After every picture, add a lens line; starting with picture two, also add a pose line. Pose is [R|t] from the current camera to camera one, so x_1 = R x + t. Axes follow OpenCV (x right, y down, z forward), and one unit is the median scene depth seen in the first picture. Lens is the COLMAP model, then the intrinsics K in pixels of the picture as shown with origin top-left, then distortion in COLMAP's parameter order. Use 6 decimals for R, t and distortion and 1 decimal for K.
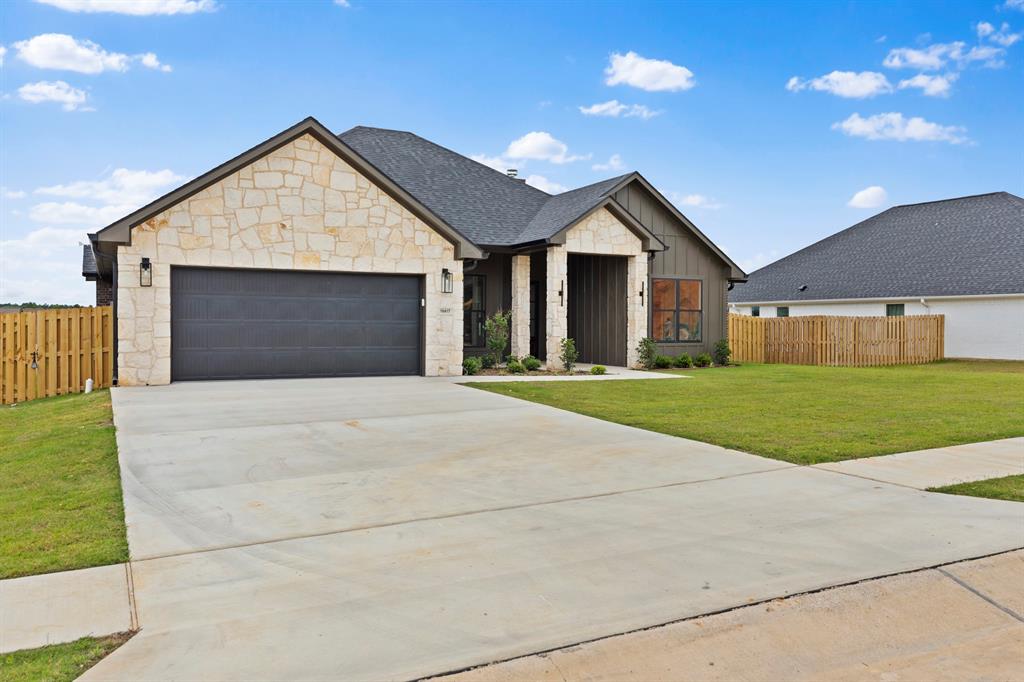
lens RADIAL K [[778.5, 0, 509.4], [0, 778.5, 327.3], [0, 0, 1]] dist [-0.006075, -0.000664]
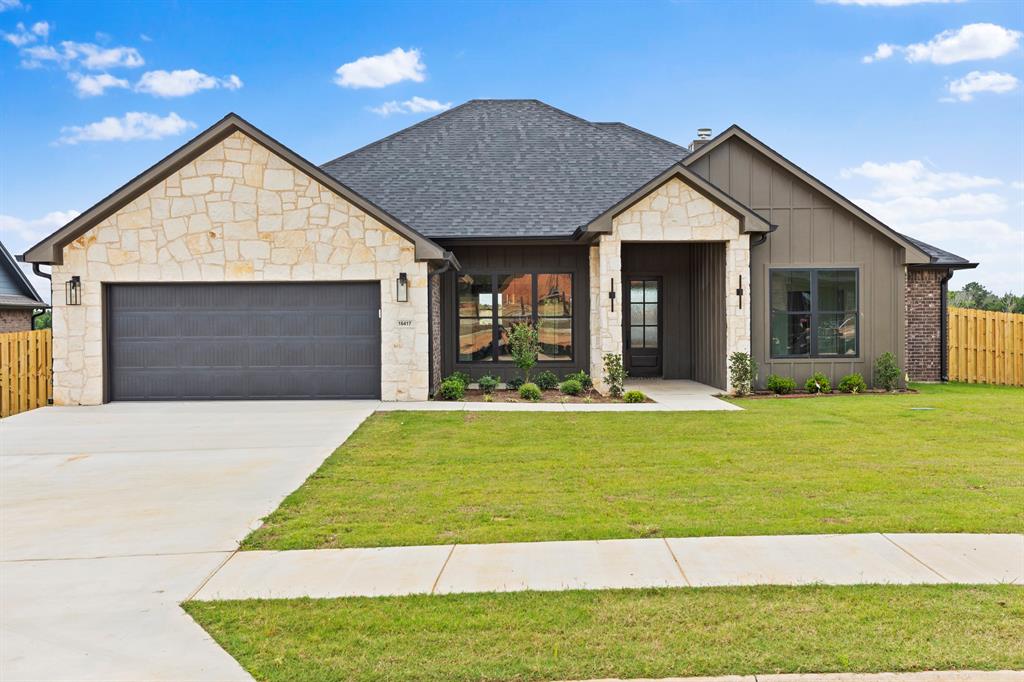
lens RADIAL K [[934.1, 0, 515.9], [0, 934.1, 326.3], [0, 0, 1]] dist [0.007093, 0.001074]
pose [[0.896347, -0.009230, -0.443258, 0.492056], [0.010337, 0.999947, 0.000081, -0.017474], [0.443233, -0.004654, 0.896394, 0.159612]]
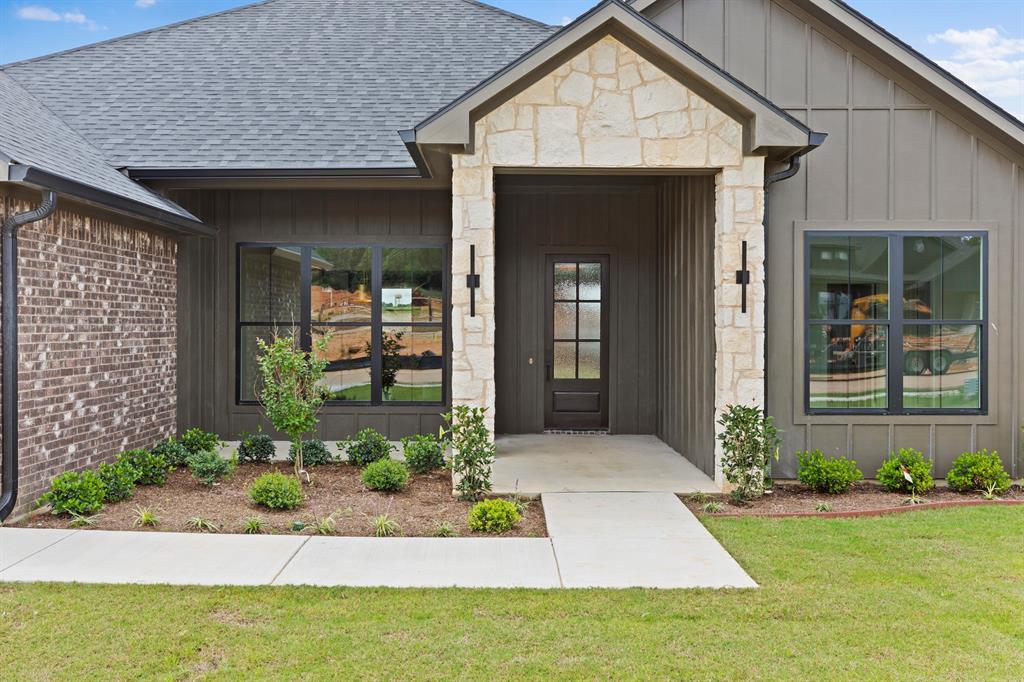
lens RADIAL K [[931.6, 0, 510.7], [0, 931.6, 316.8], [0, 0, 1]] dist [0.003228, 0.000654]
pose [[0.892121, -0.005673, -0.451761, 0.351990], [0.000371, 0.999930, -0.011825, -0.027381], [0.451796, 0.010382, 0.892061, 0.776477]]
